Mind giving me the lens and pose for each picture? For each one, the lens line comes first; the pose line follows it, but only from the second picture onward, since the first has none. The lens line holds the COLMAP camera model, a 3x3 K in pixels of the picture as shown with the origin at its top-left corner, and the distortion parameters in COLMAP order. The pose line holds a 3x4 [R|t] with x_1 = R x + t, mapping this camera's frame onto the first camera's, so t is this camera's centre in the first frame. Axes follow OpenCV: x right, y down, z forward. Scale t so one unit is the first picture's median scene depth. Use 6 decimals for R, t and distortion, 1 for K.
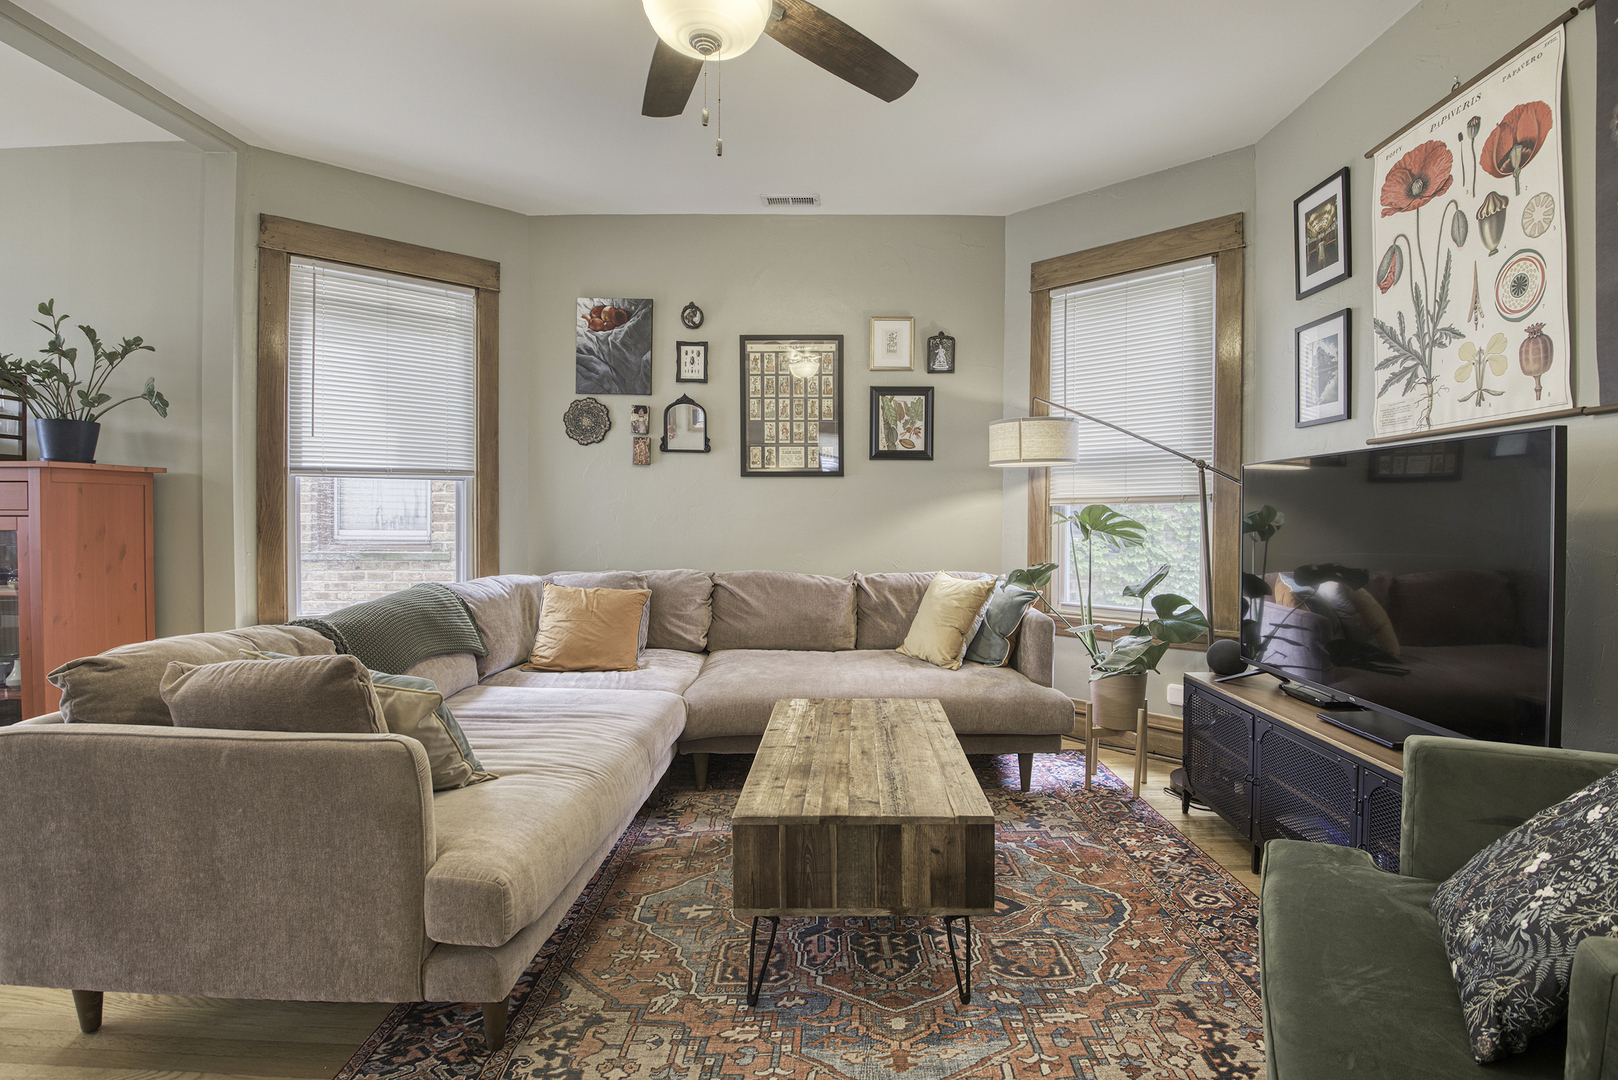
lens RADIAL K [[760.8, 0, 854.8], [0, 760.8, 531.4], [0, 0, 1]] dist [0.003509, -0.030613]
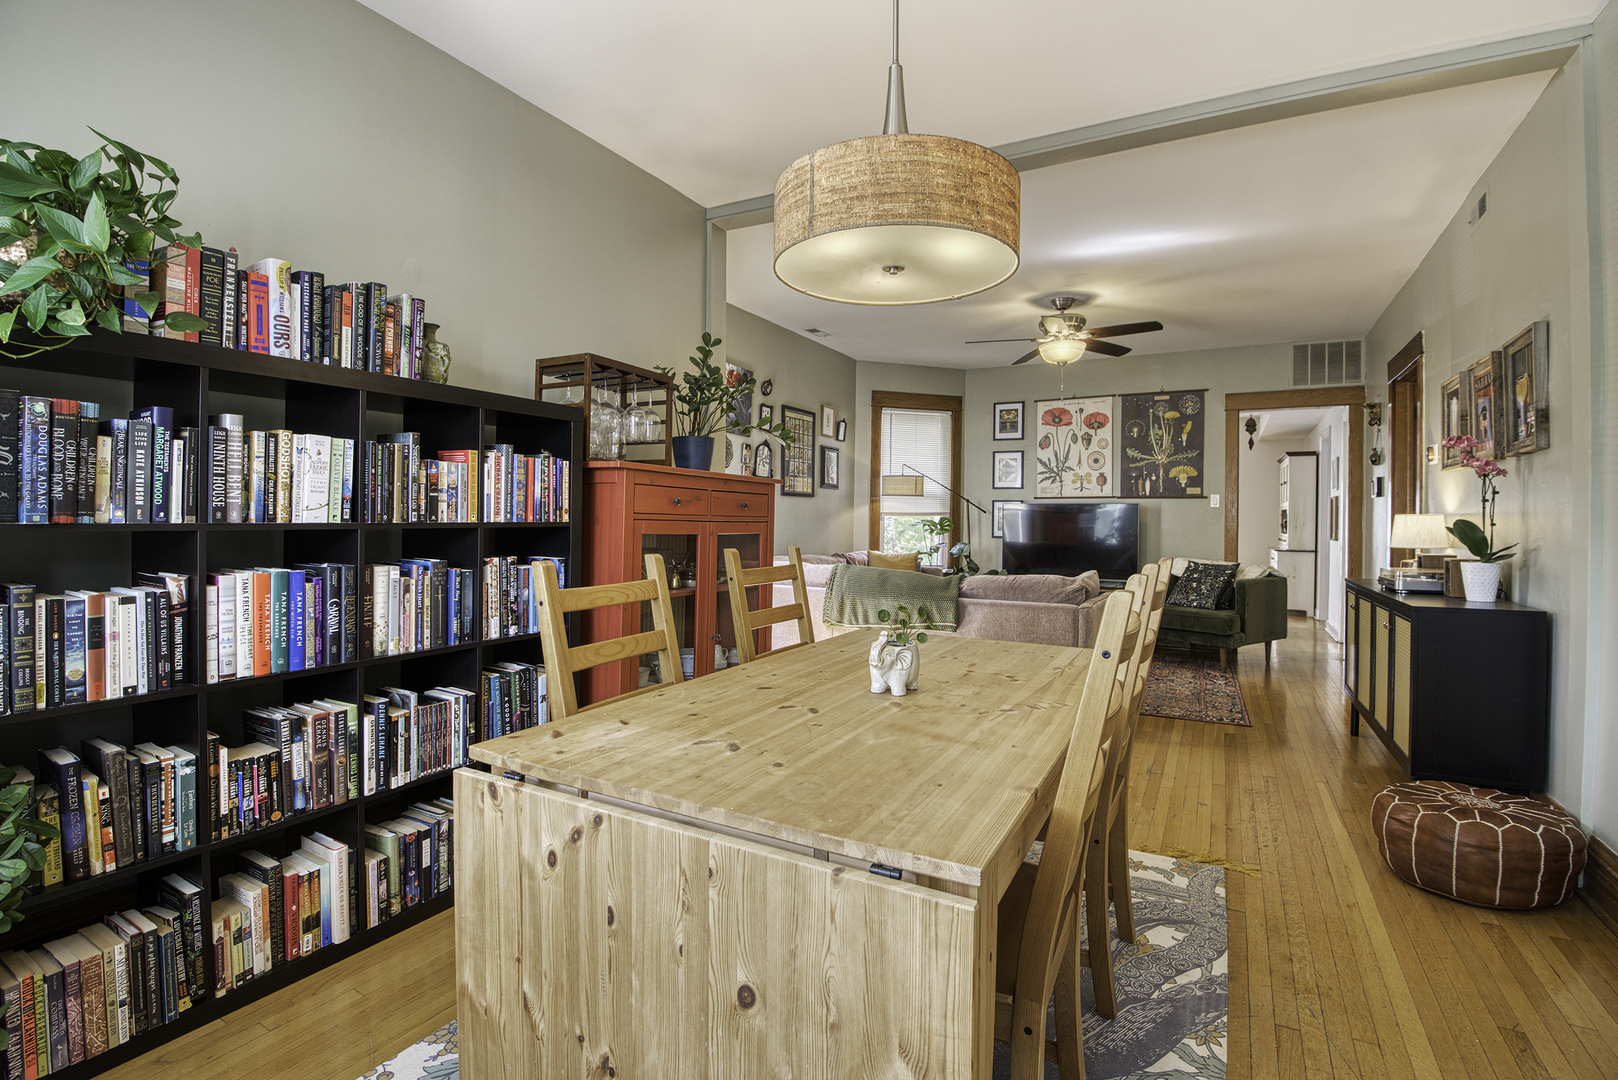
lens RADIAL K [[776.7, 0, 817.1], [0, 776.7, 526.1], [0, 0, 1]] dist [-0.014957, -0.016878]
pose [[0.471633, -0.003571, 0.881788, -1.639500], [0.010450, 0.999944, -0.001540, -0.007537], [-0.881733, 0.009941, 0.471644, 0.212409]]
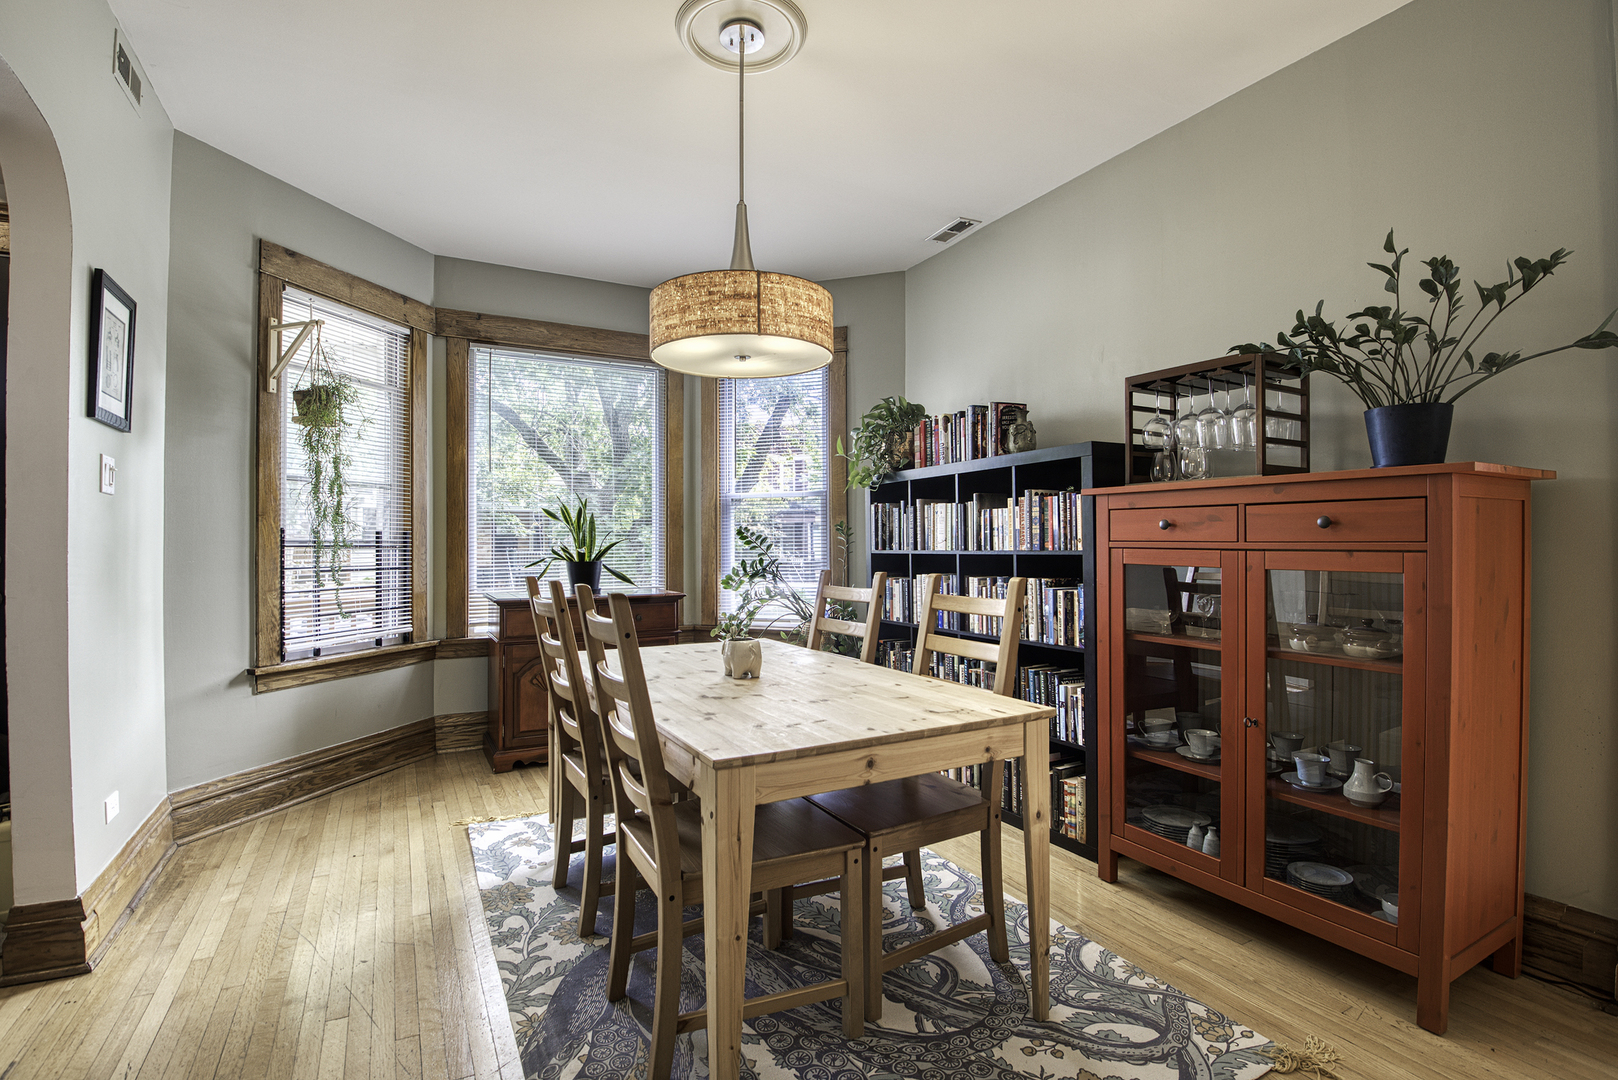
lens RADIAL K [[764.1, 0, 811.1], [0, 764.1, 546.1], [0, 0, 1]] dist [-0.014035, -0.015362]
pose [[0.478022, -0.000151, -0.878348, -0.554560], [-0.017115, 0.999809, -0.009486, -0.007358], [0.878181, 0.019567, 0.477928, 0.152346]]
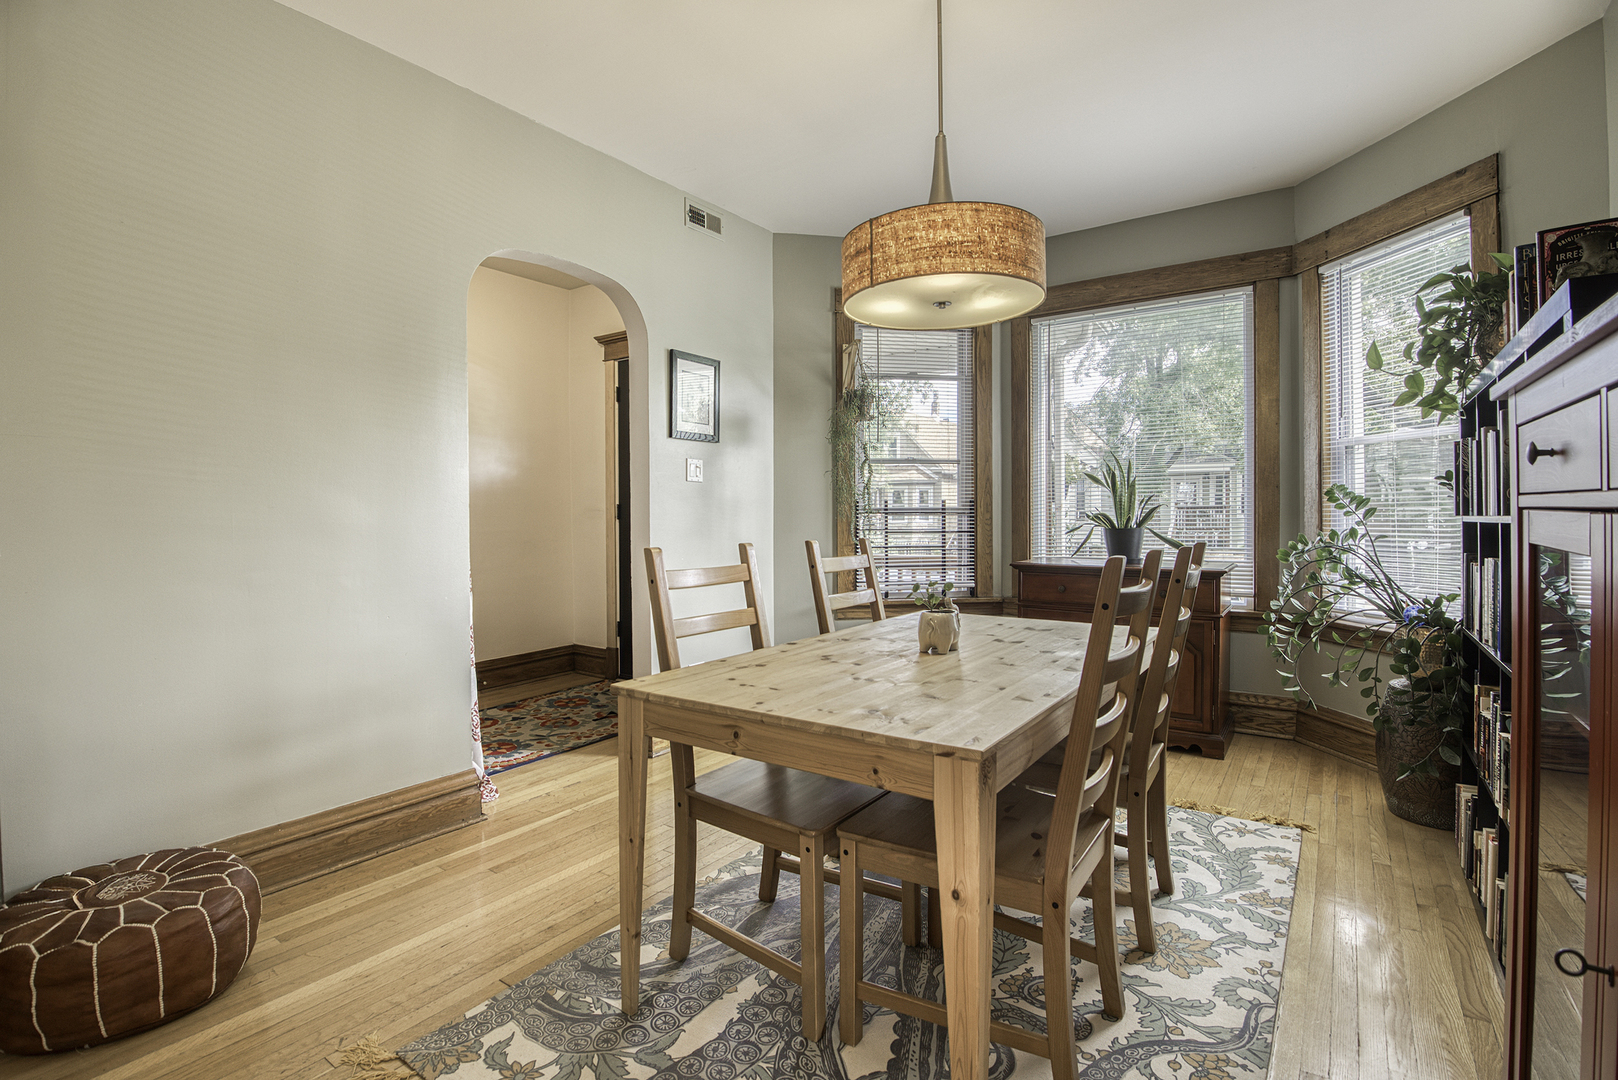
lens RADIAL K [[776.7, 0, 817.1], [0, 776.7, 526.1], [0, 0, 1]] dist [-0.014957, -0.016878]
pose [[-0.585447, 0.014055, -0.810589, -0.602555], [-0.010105, 0.999646, 0.024631, -0.013481], [0.810647, 0.022611, -0.585098, 0.668922]]
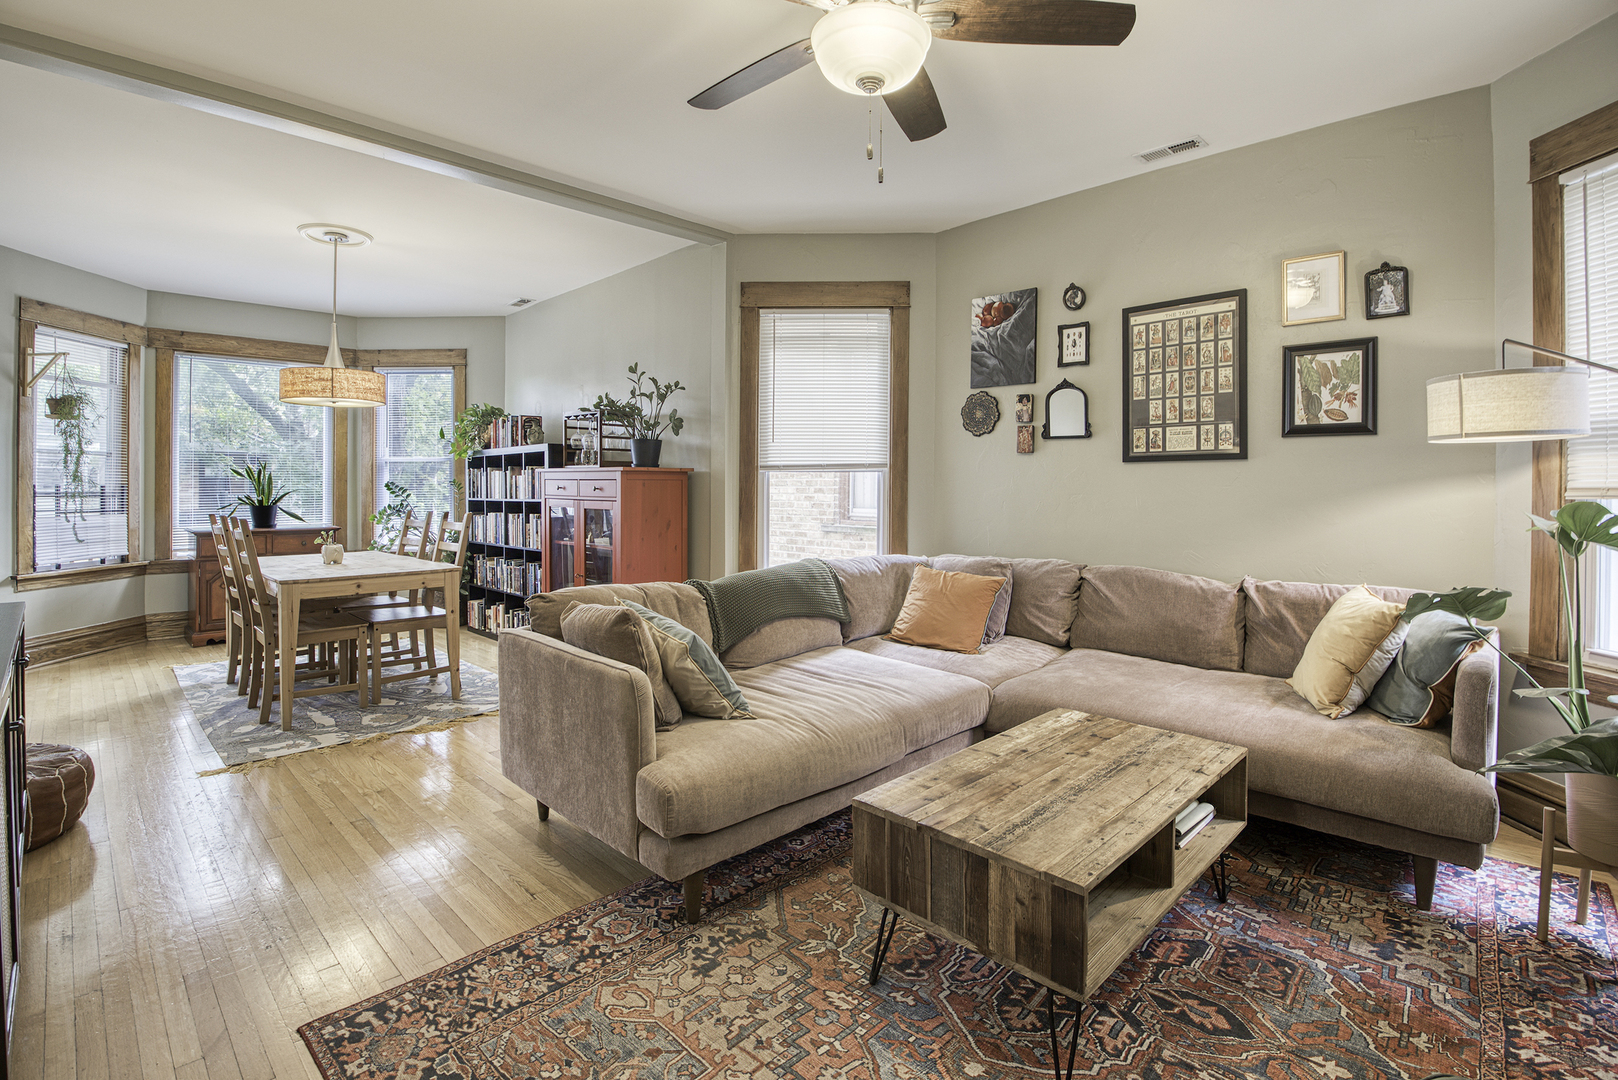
lens RADIAL K [[769.5, 0, 805.6], [0, 769.5, 493.1], [0, 0, 1]] dist [-0.012457, -0.014741]
pose [[0.698814, 0.005422, -0.715283, 0.266843], [-0.017191, 0.999810, -0.009216, -0.021507], [0.715097, 0.018737, 0.698774, 0.086566]]
